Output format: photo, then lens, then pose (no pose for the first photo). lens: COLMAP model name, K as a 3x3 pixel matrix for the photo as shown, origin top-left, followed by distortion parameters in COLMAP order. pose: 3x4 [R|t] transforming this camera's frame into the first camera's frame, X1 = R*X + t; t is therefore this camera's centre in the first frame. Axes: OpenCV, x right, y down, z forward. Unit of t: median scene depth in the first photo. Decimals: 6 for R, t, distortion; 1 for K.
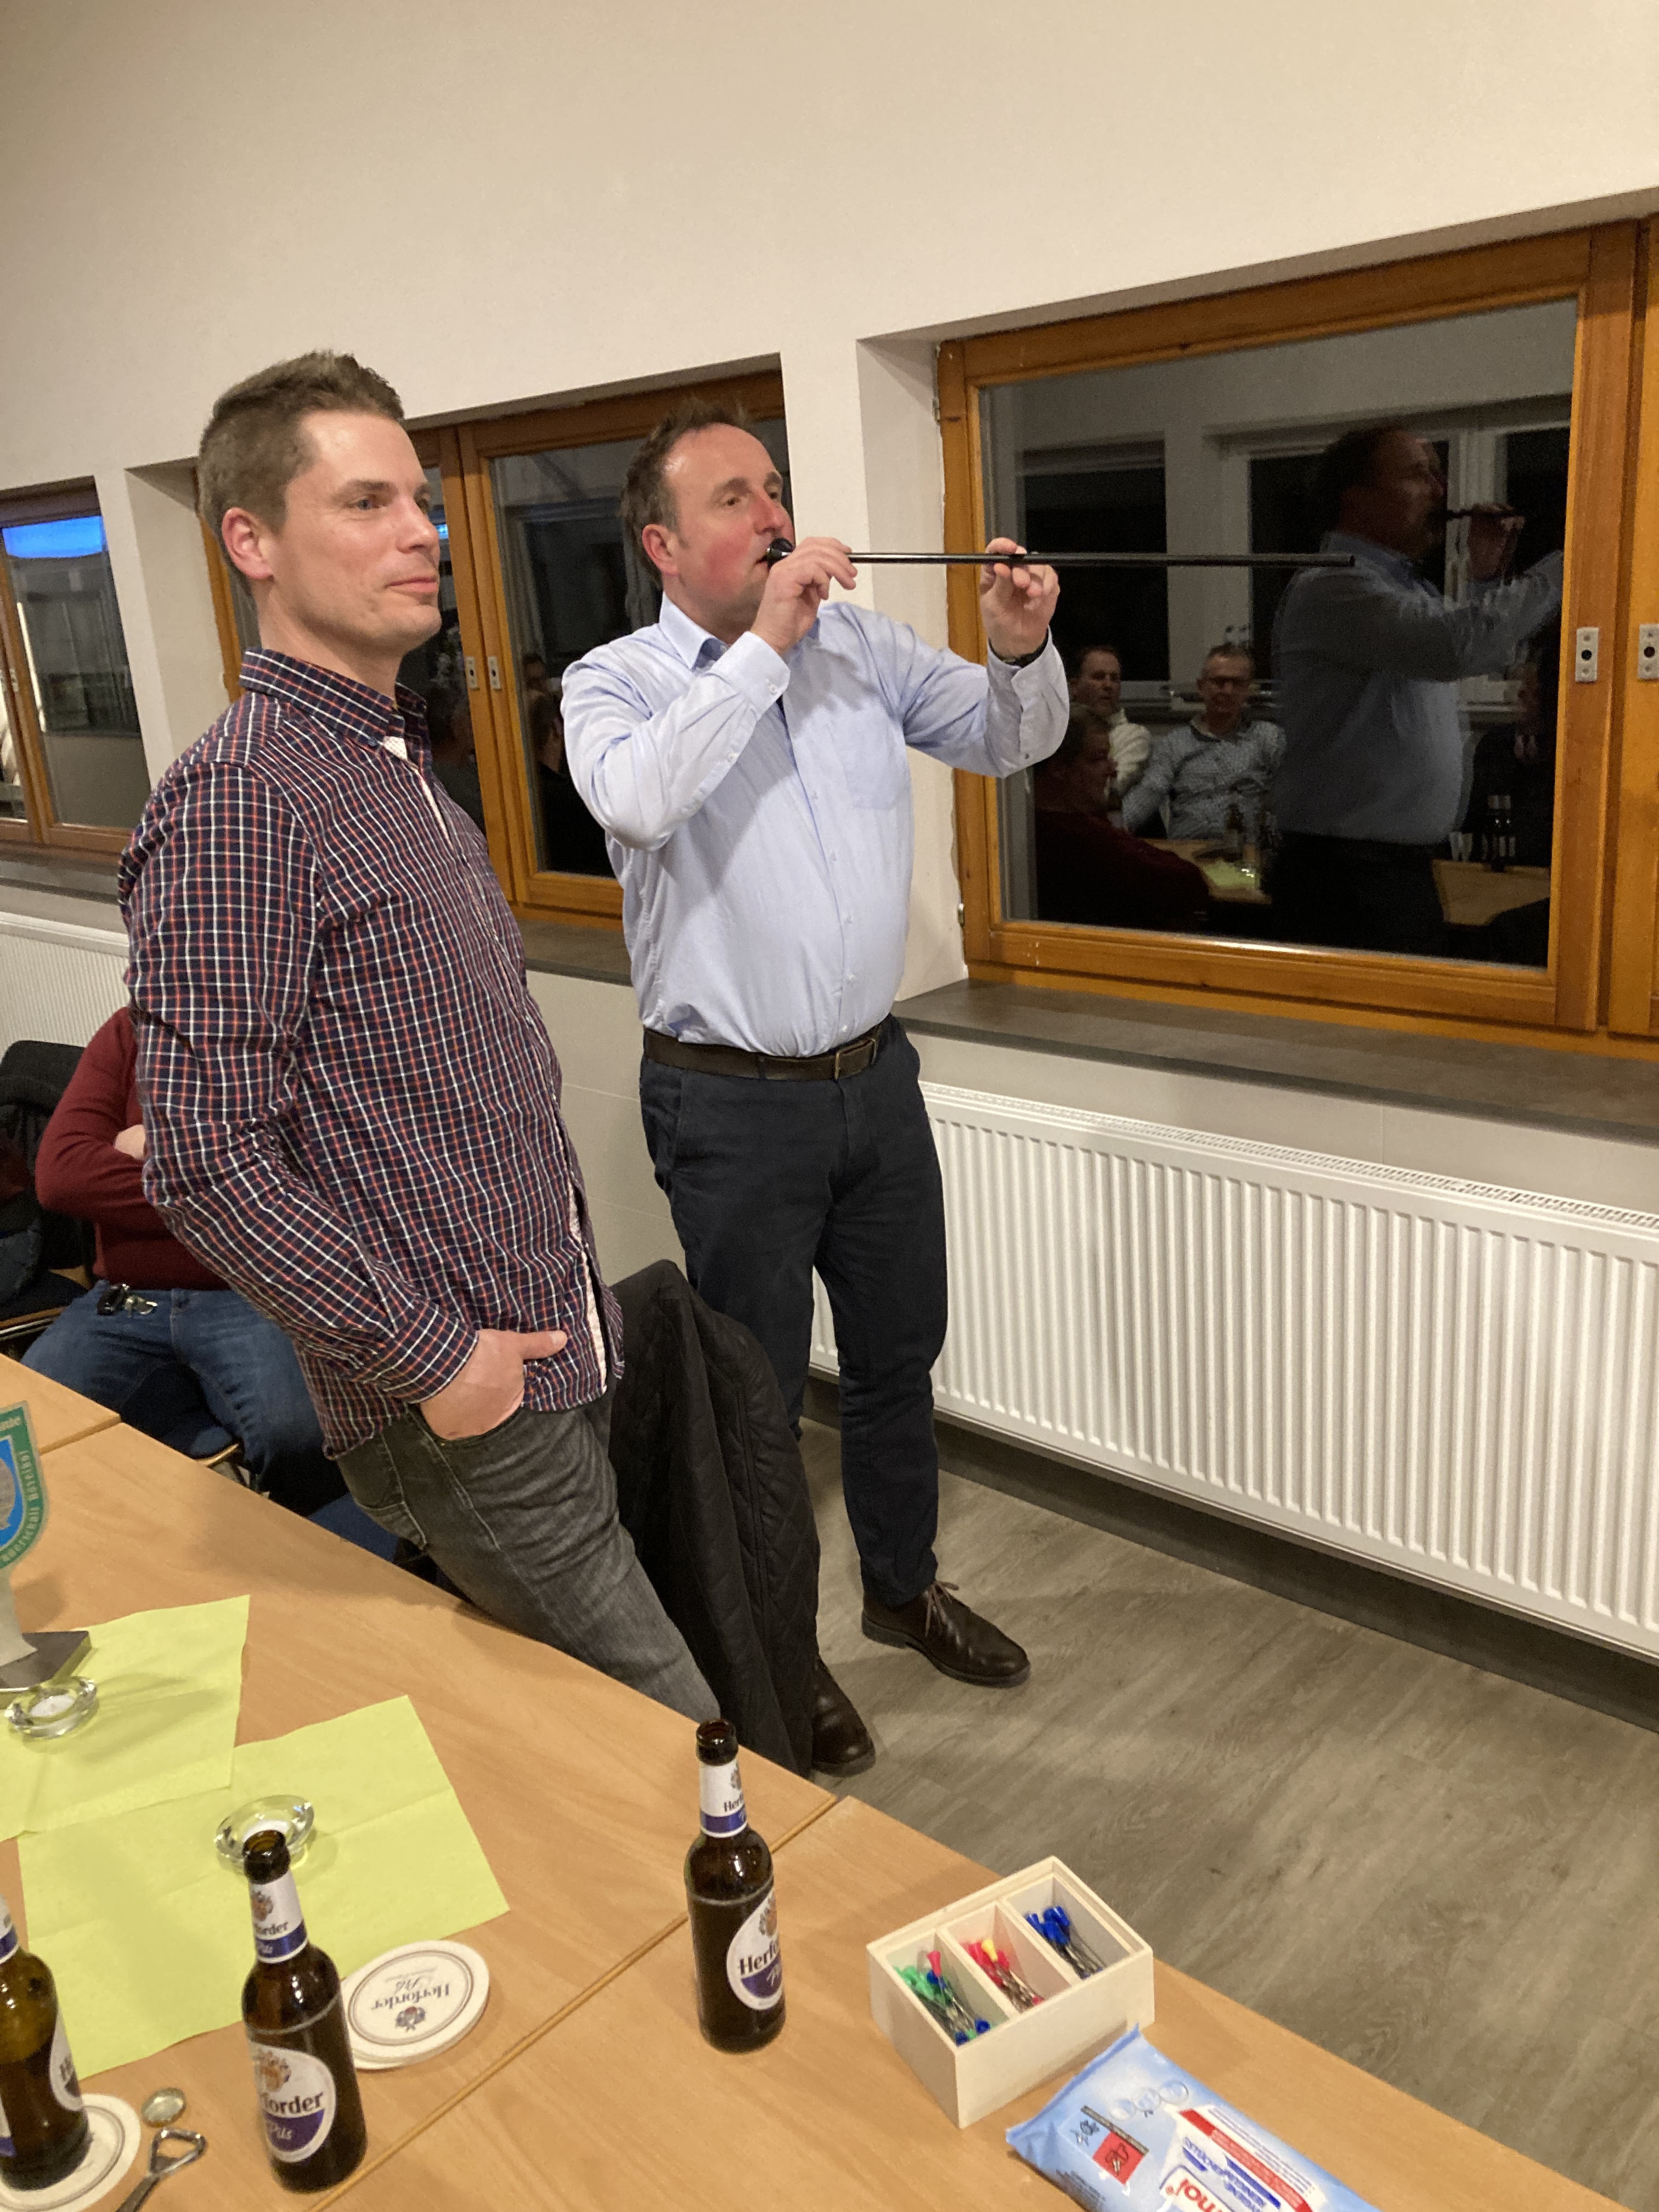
lens RADIAL K [[1847.6, 0, 827.2], [0, 1847.6, 1113.2], [0, 0, 1]] dist [0.028445, -0.024205]
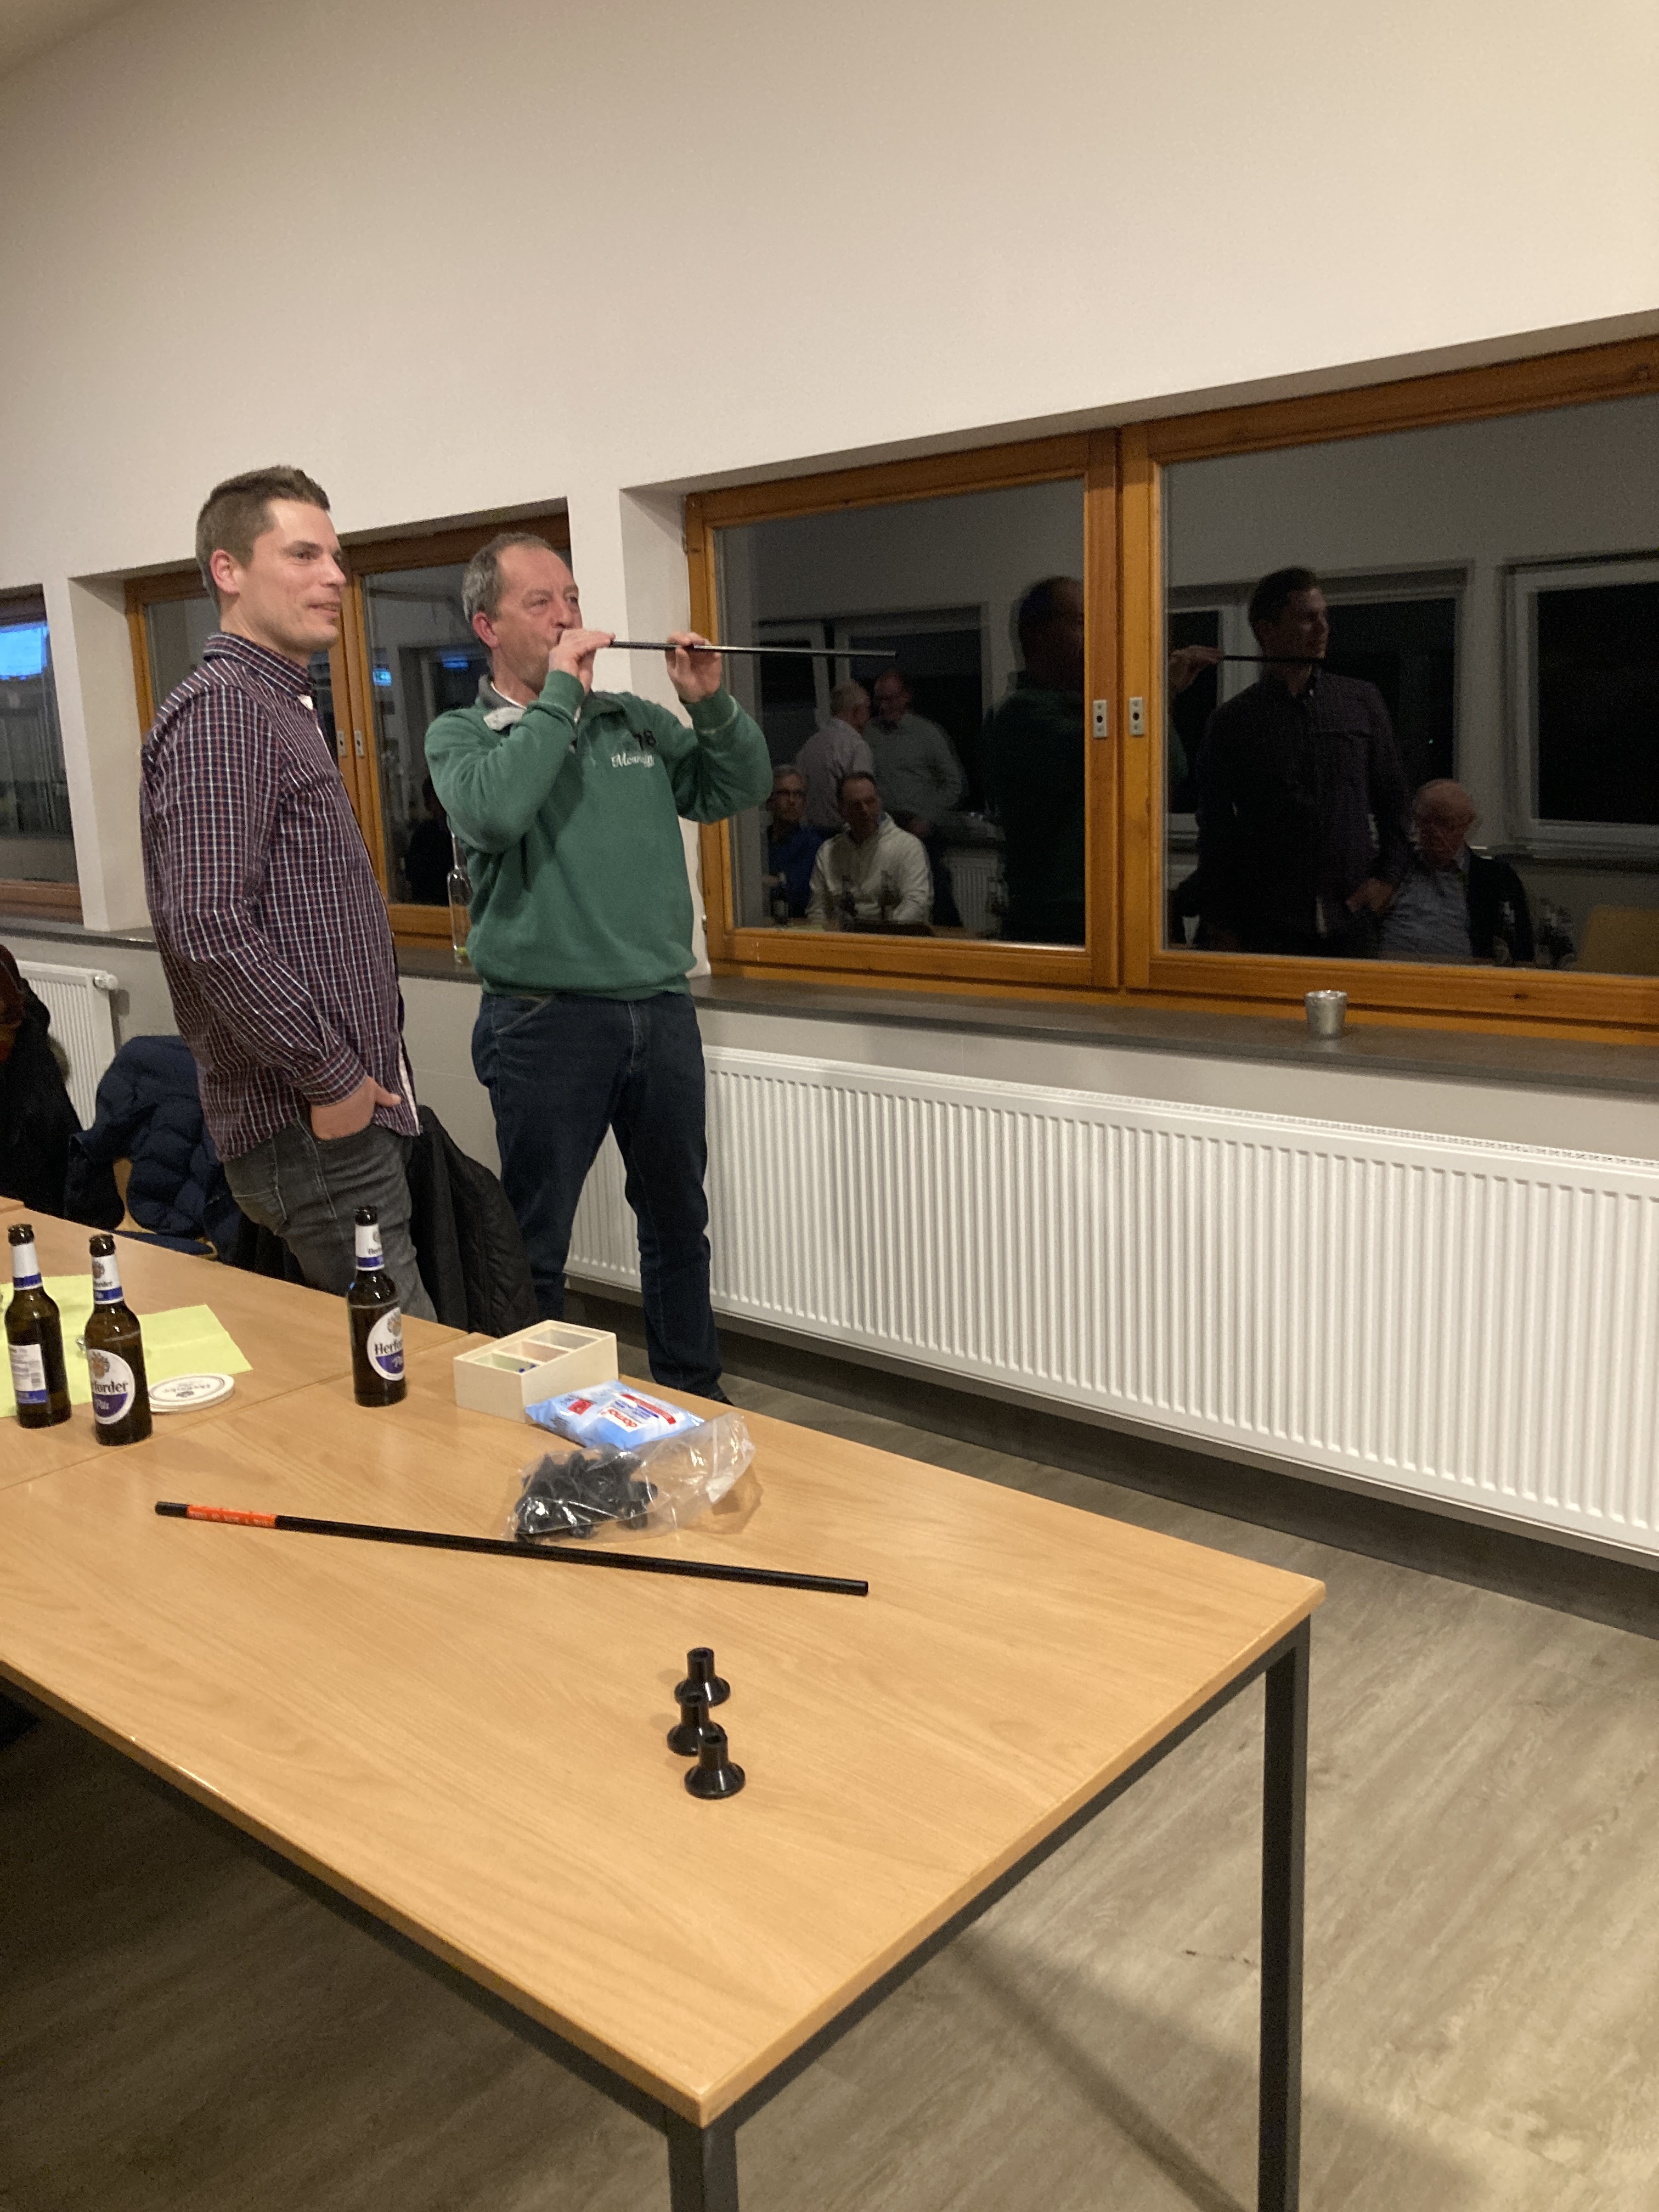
lens RADIAL K [[1847.6, 0, 834.8], [0, 1847.6, 1109.5], [0, 0, 1]] dist [0.028445, -0.024205]
pose [[0.998524, 0.029455, 0.045621, 0.138872], [-0.025133, 0.995388, -0.092583, 0.179432], [-0.048137, 0.091299, 0.994659, -0.361868]]
